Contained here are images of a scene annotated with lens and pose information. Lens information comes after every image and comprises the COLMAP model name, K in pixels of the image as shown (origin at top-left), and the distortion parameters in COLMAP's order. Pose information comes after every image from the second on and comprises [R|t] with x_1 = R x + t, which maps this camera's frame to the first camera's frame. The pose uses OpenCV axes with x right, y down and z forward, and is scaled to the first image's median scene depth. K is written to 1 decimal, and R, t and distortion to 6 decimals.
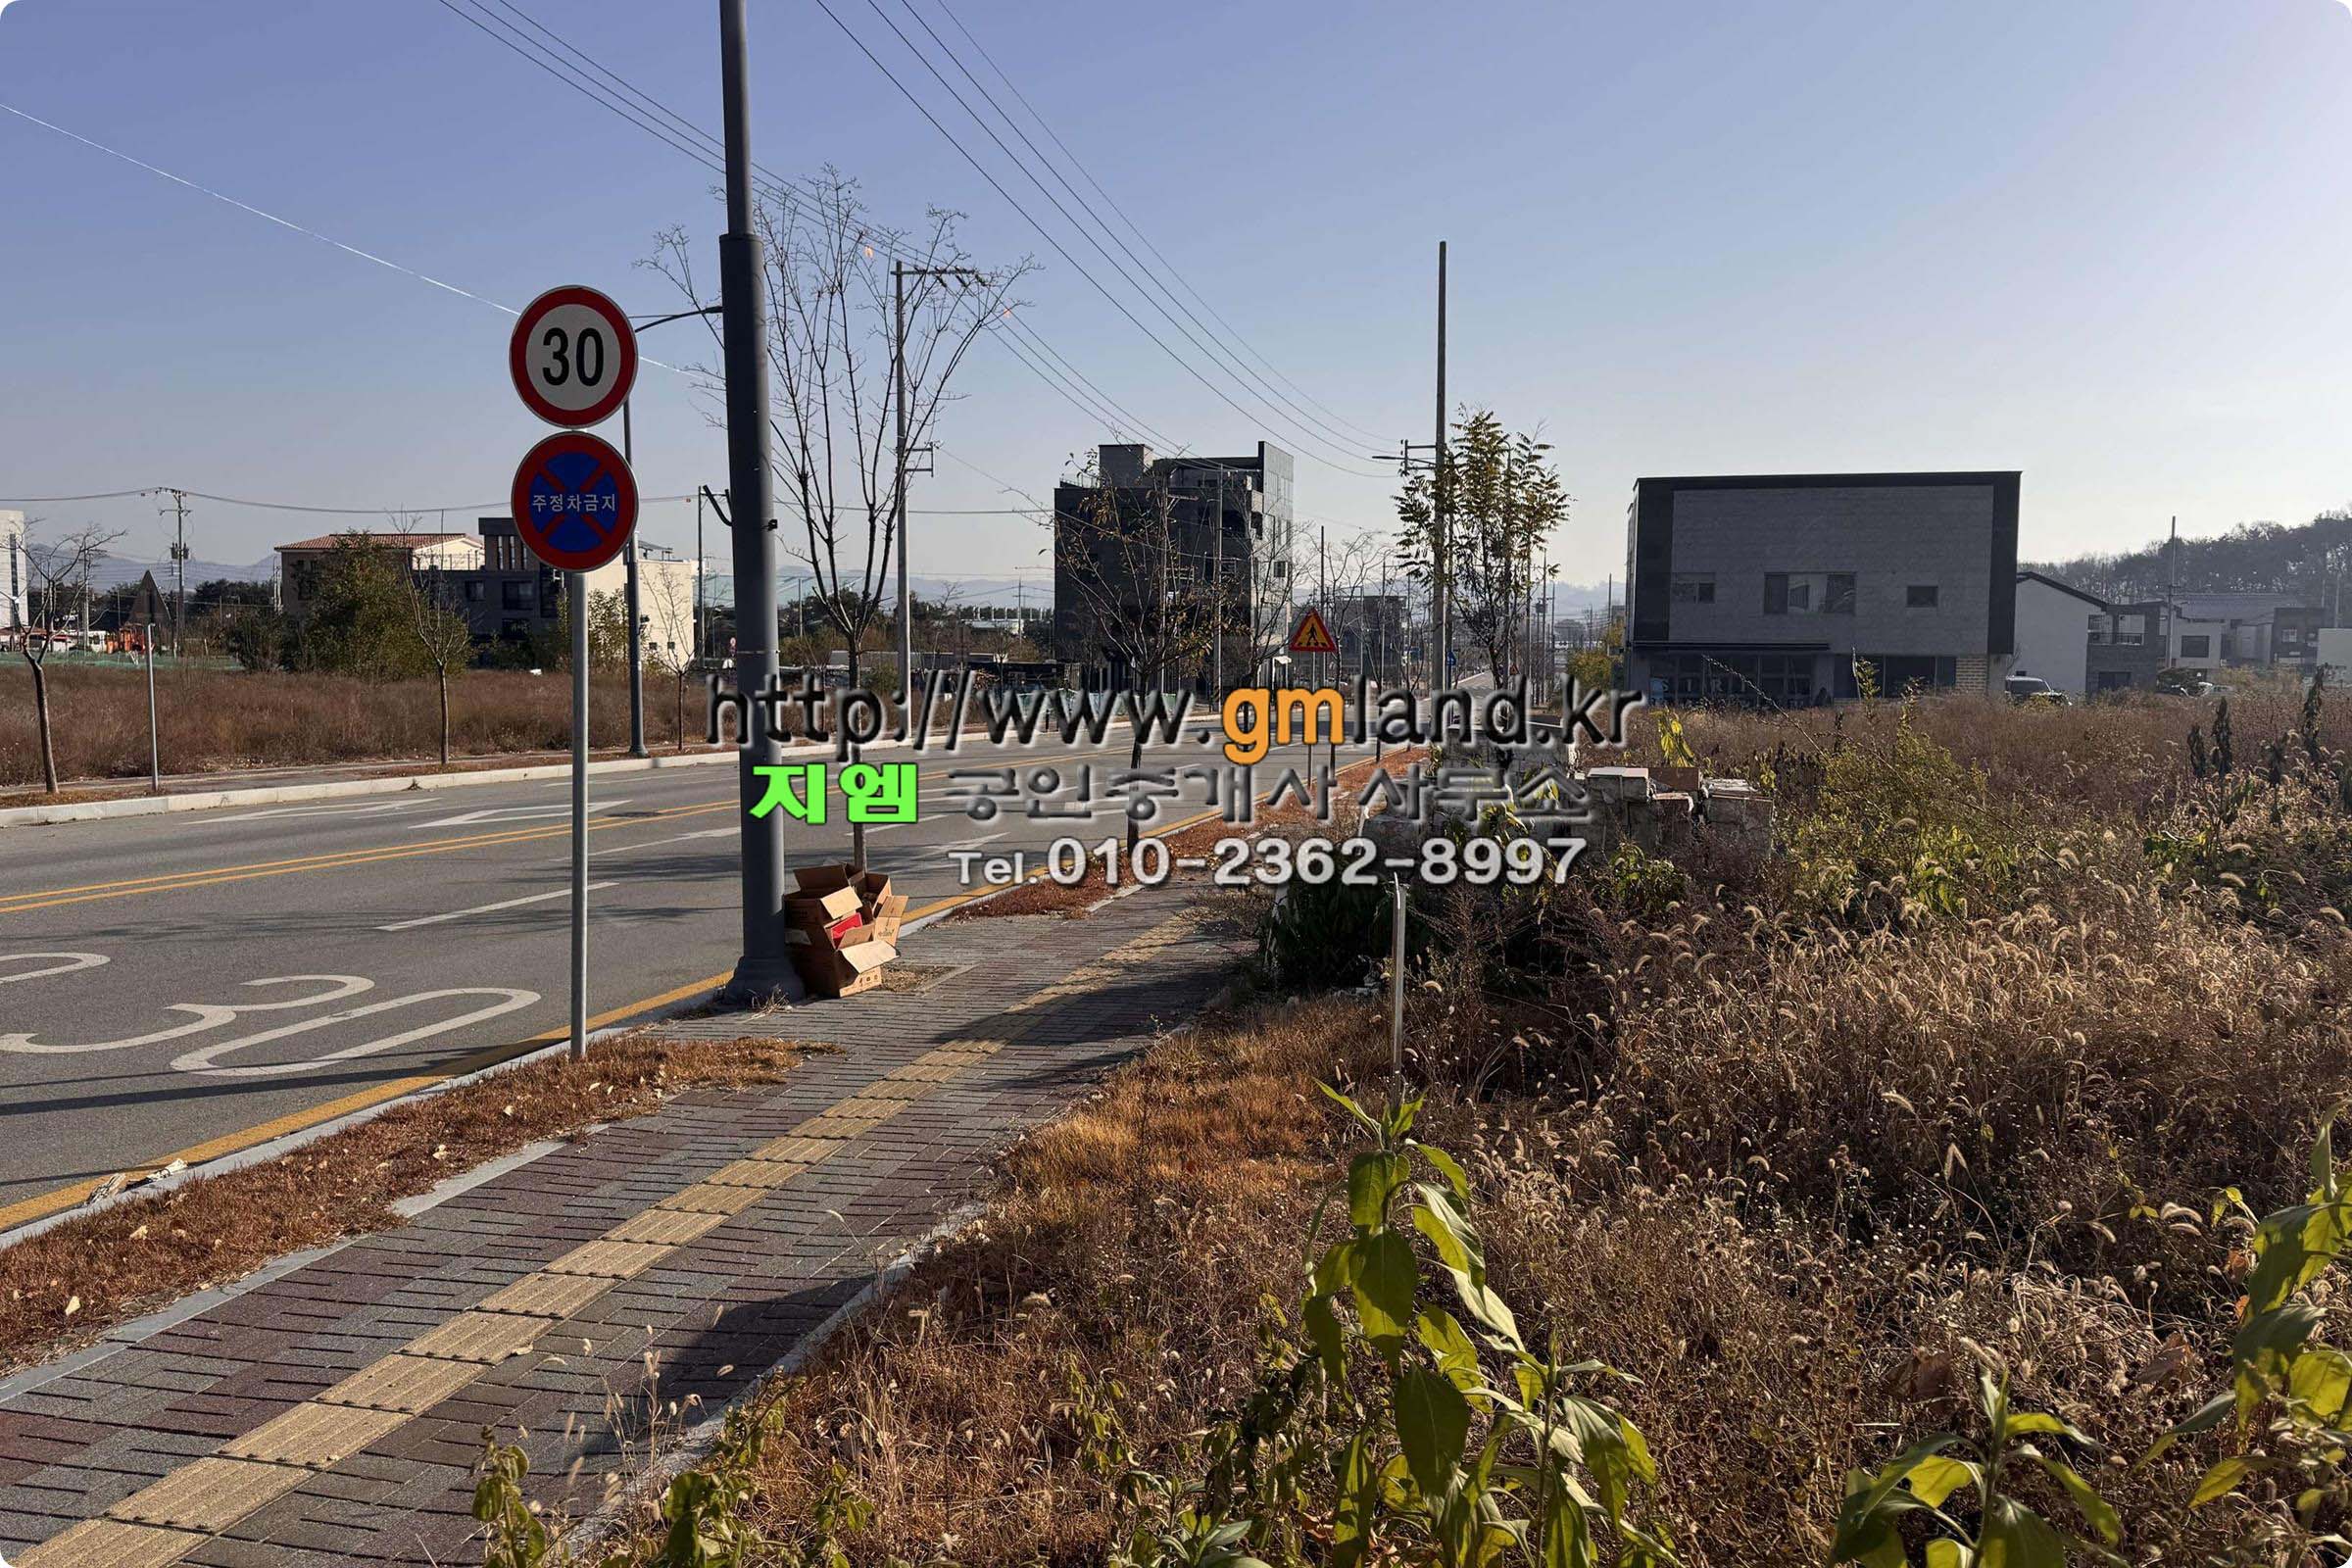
lens RADIAL K [[1653.3, 0, 1177.0], [0, 1653.3, 738.3], [0, 0, 1]] dist [0.109901, -0.183312]
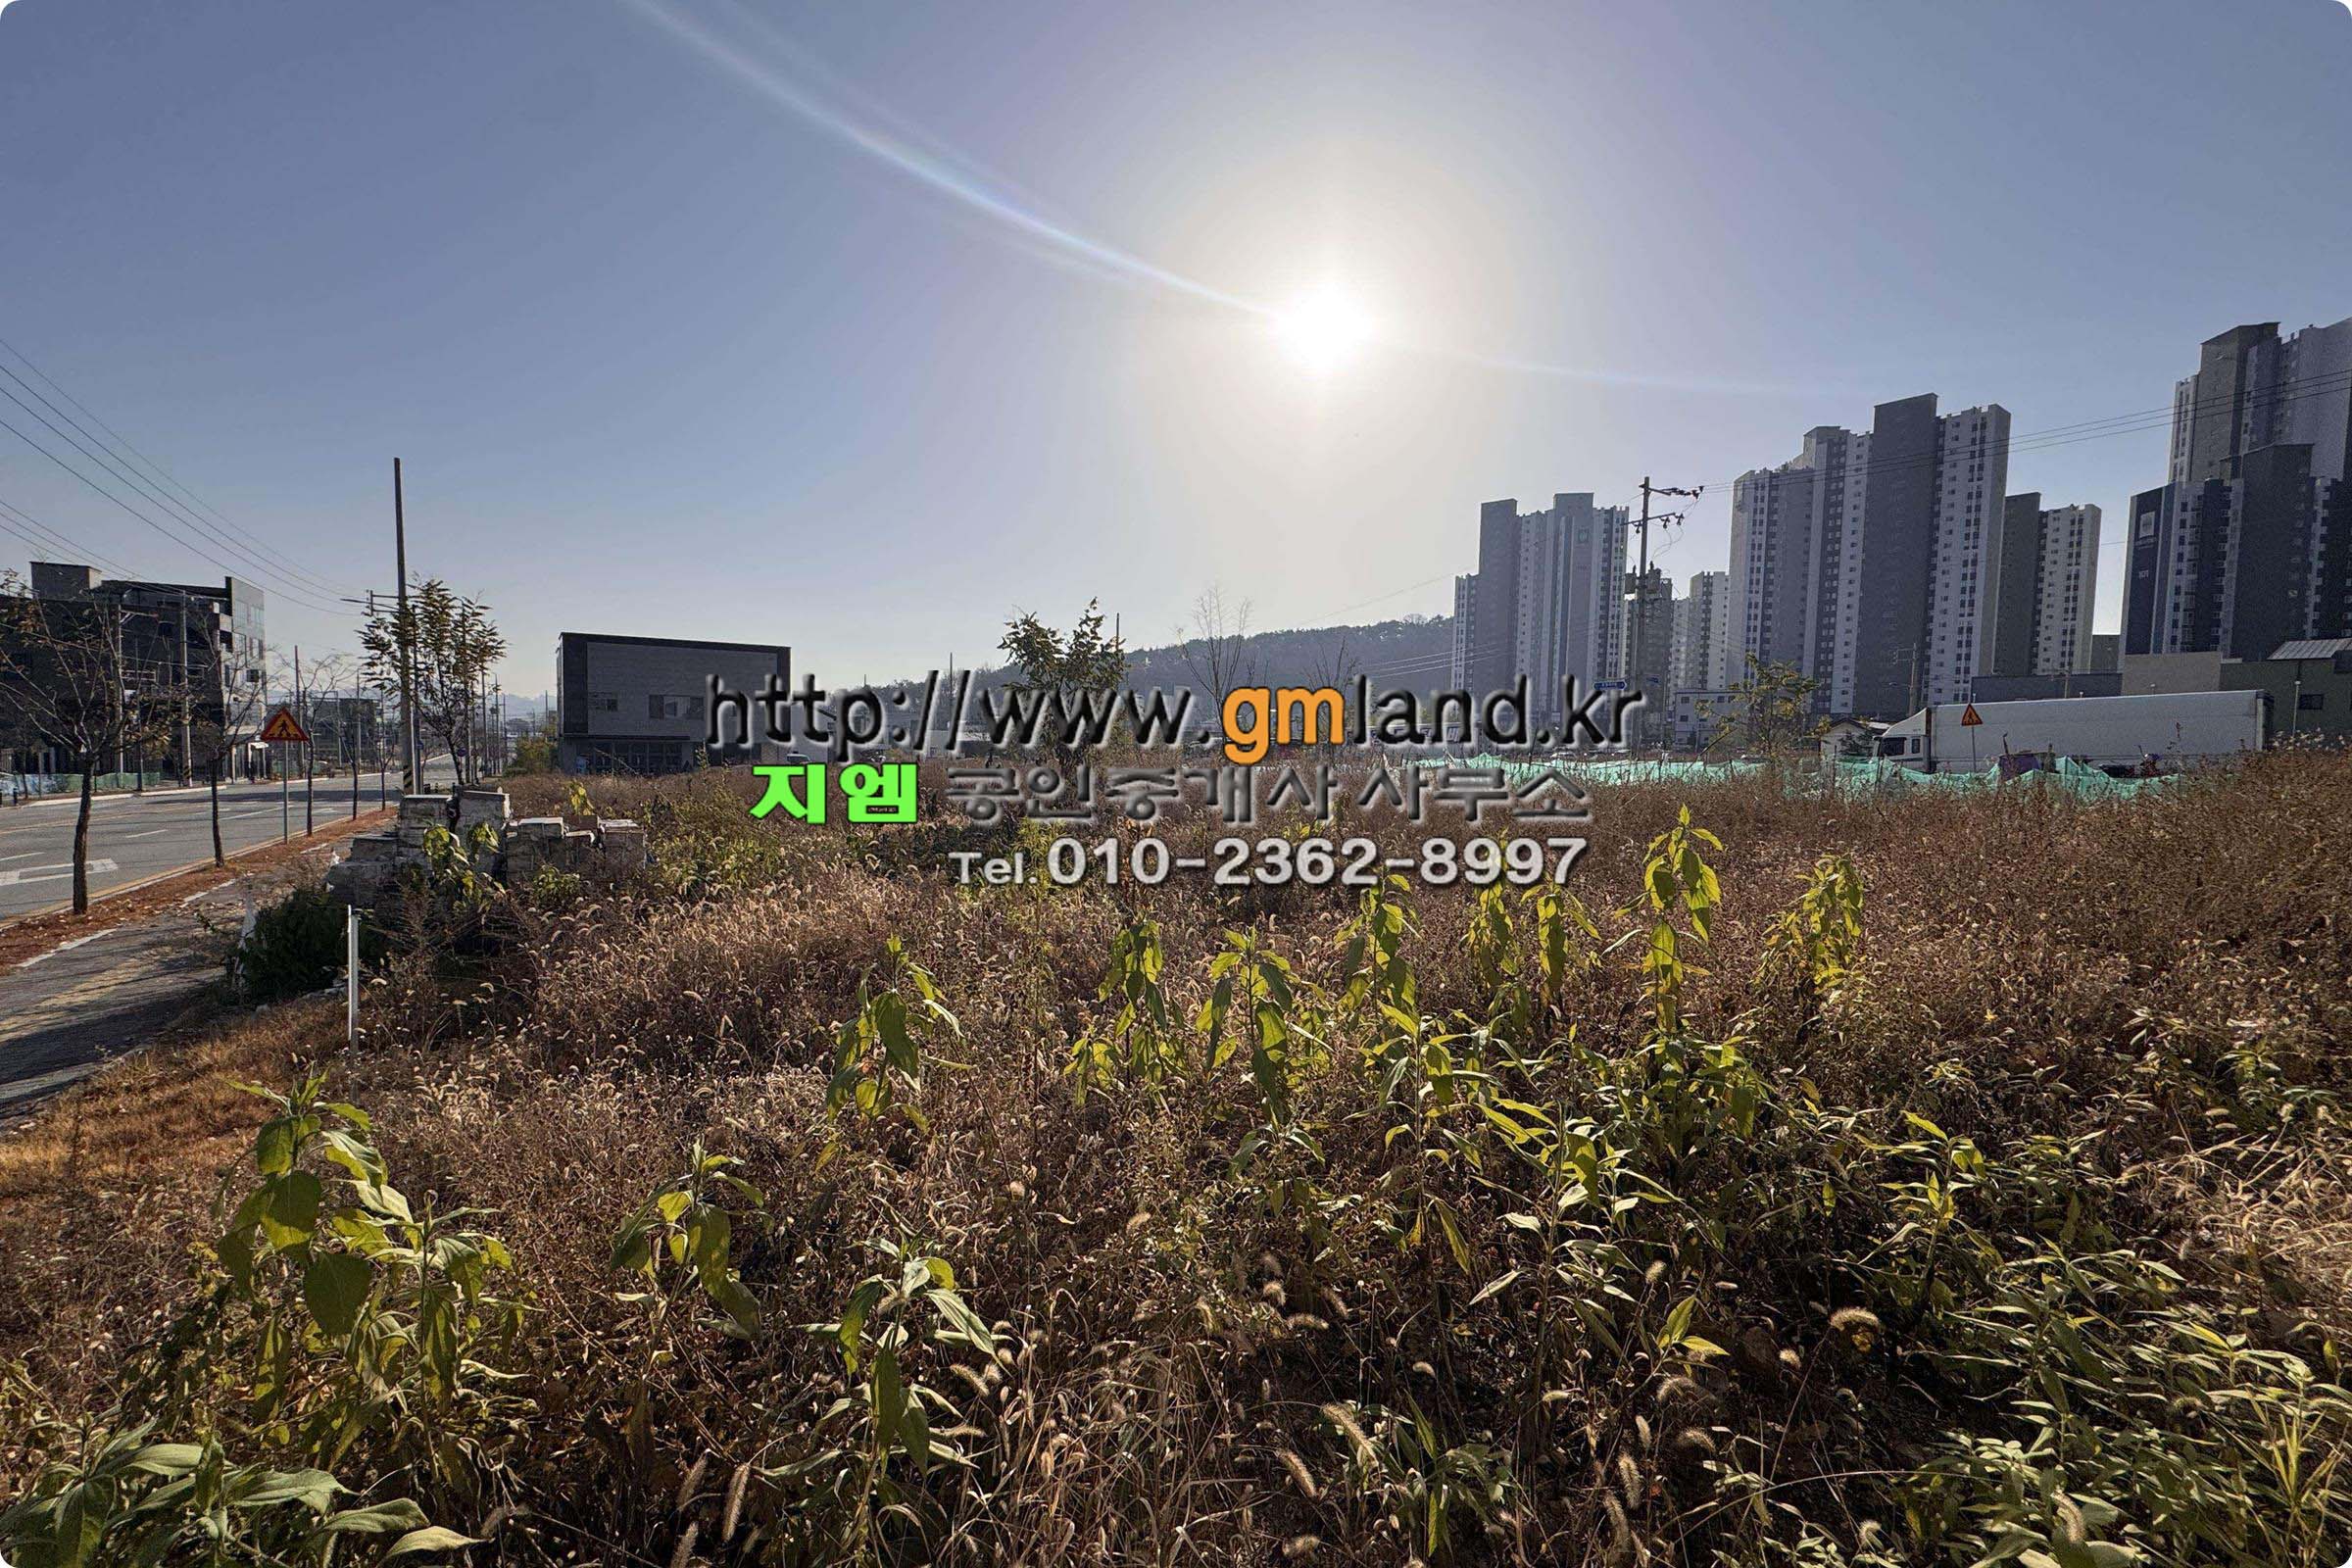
lens RADIAL K [[907.9, 0, 1166.3], [0, 907.9, 783.0], [0, 0, 1]] dist [-0.012394, -0.000169]
pose [[0.659237, -0.029362, 0.751361, 0.008158], [0.032557, 0.999415, 0.010490, -0.003699], [-0.751230, 0.017547, 0.659808, -0.012866]]
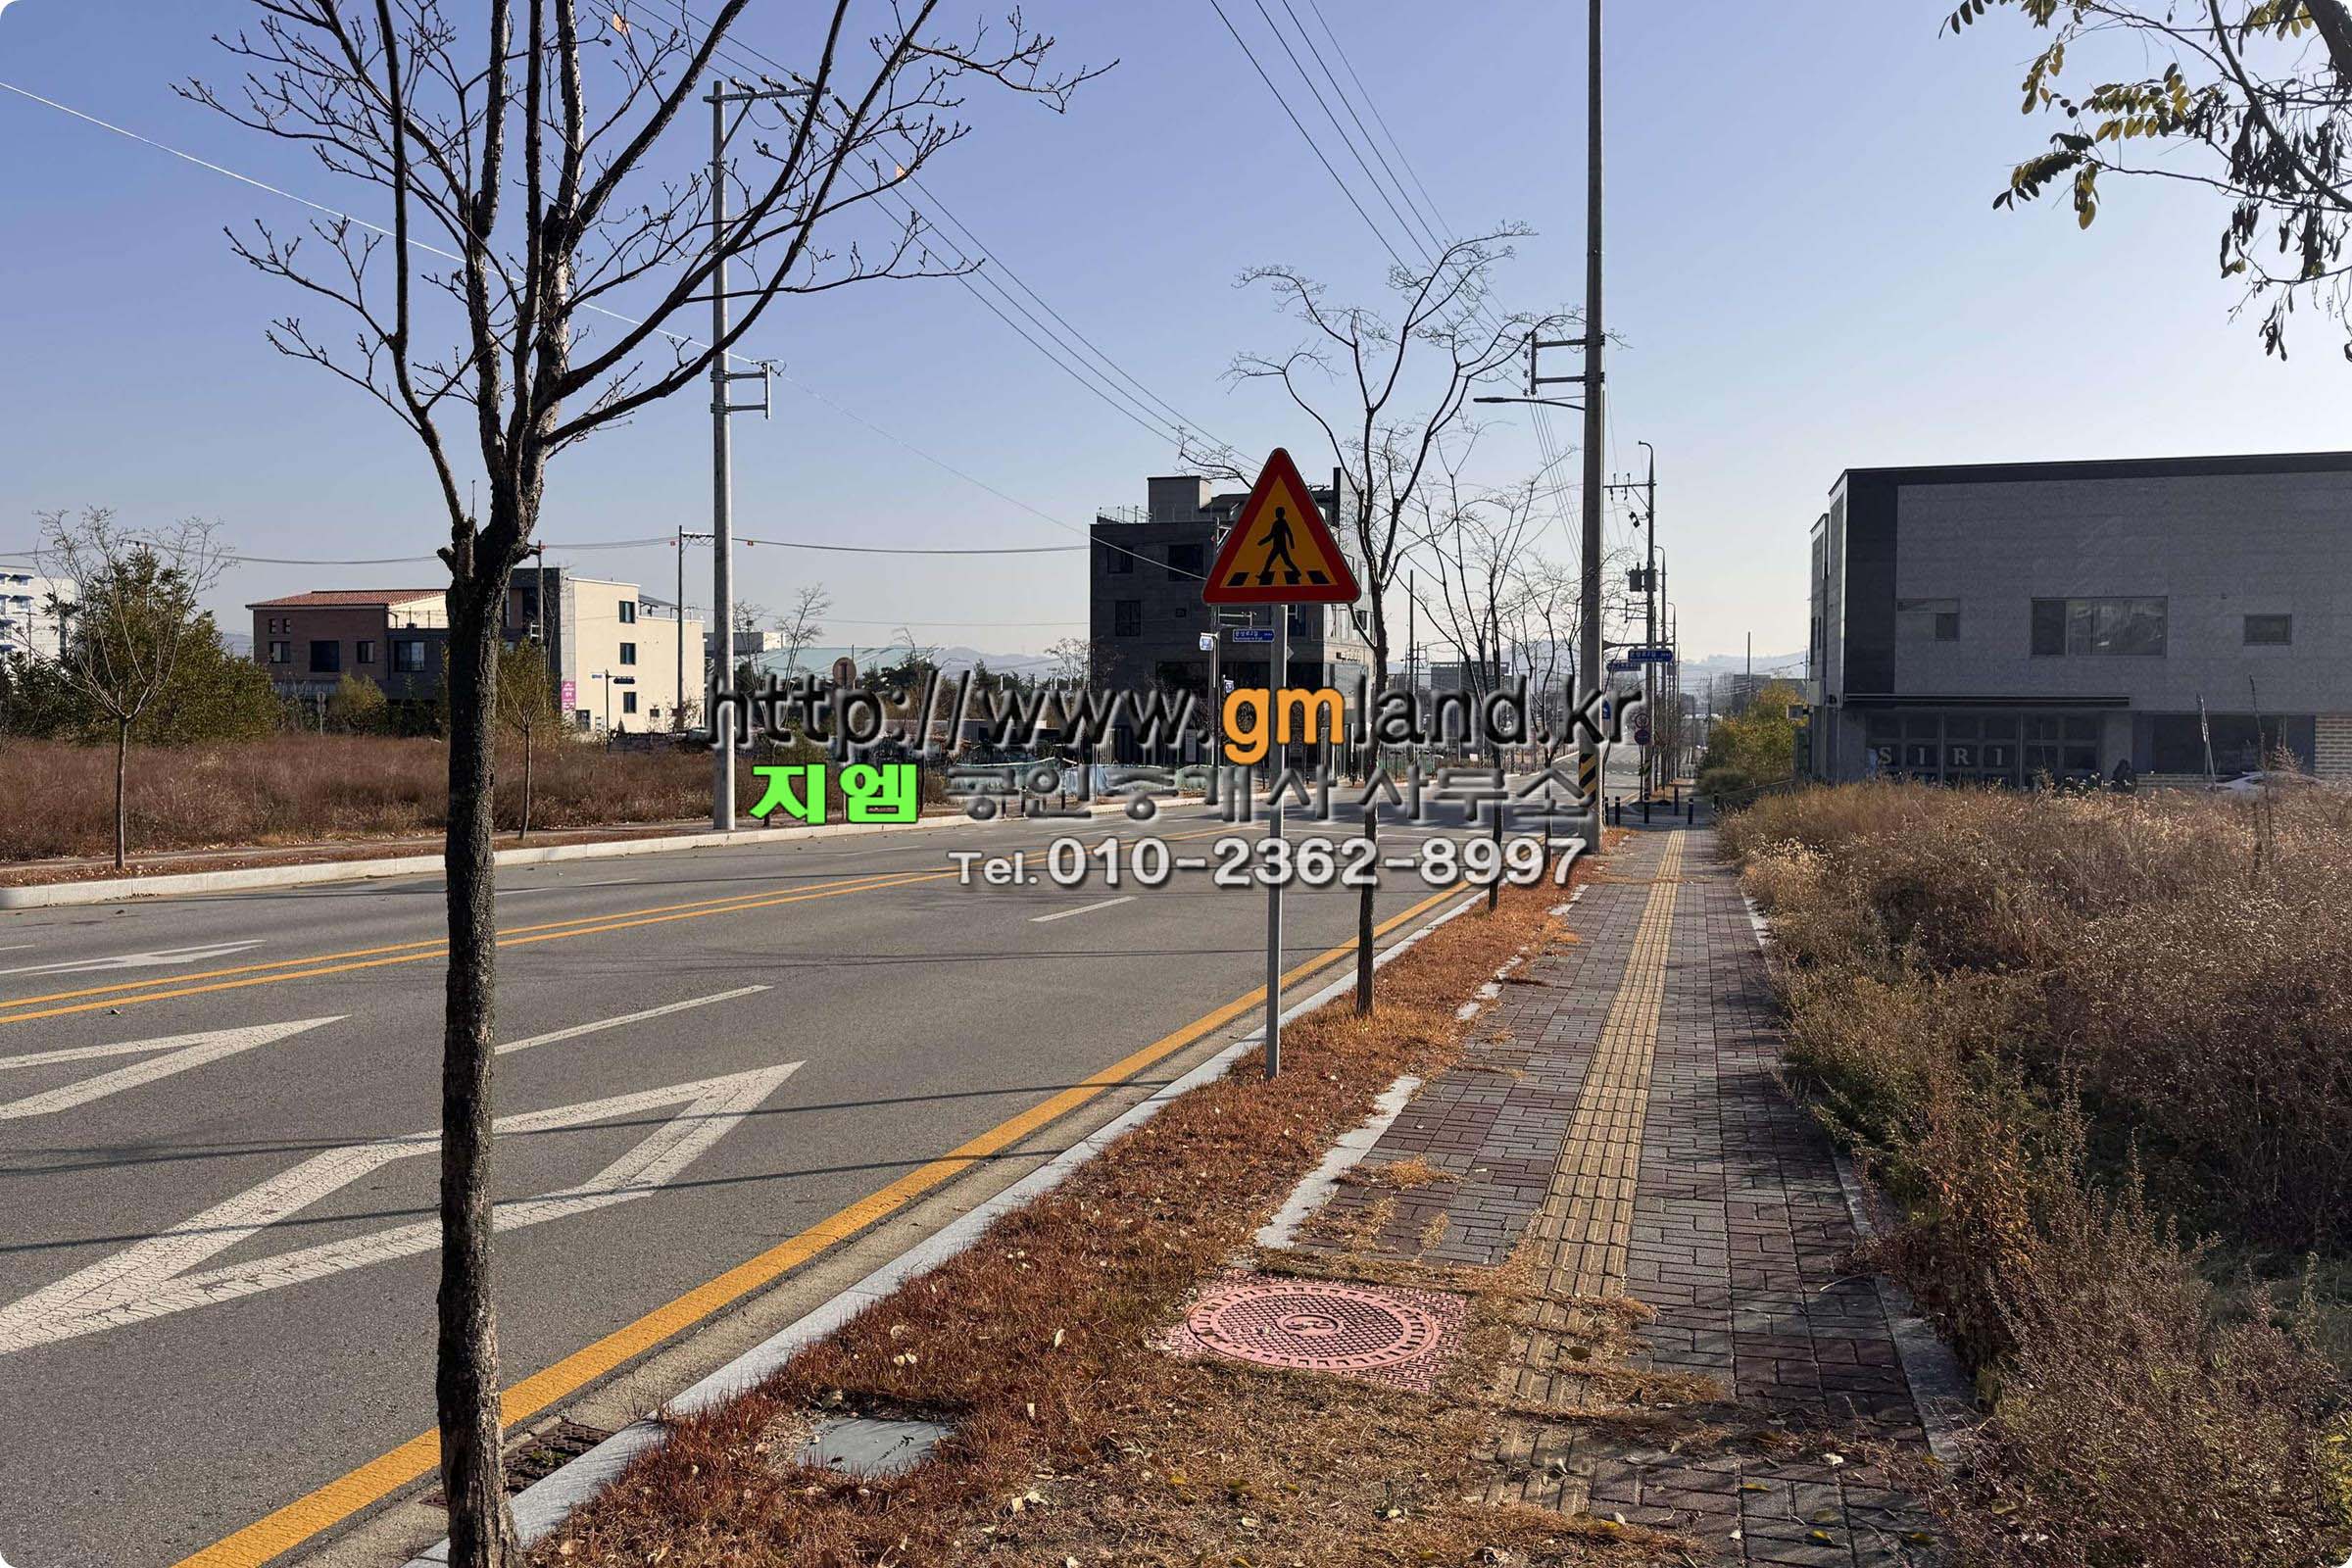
lens RADIAL K [[1653.3, 0, 1177.0], [0, 1653.3, 738.3], [0, 0, 1]] dist [0.109901, -0.183312]
pose [[0.998315, 0.001985, -0.057998, 0.081599], [-0.004641, 0.998944, -0.045711, -0.014248], [0.057846, 0.045903, 0.997270, 0.693320]]
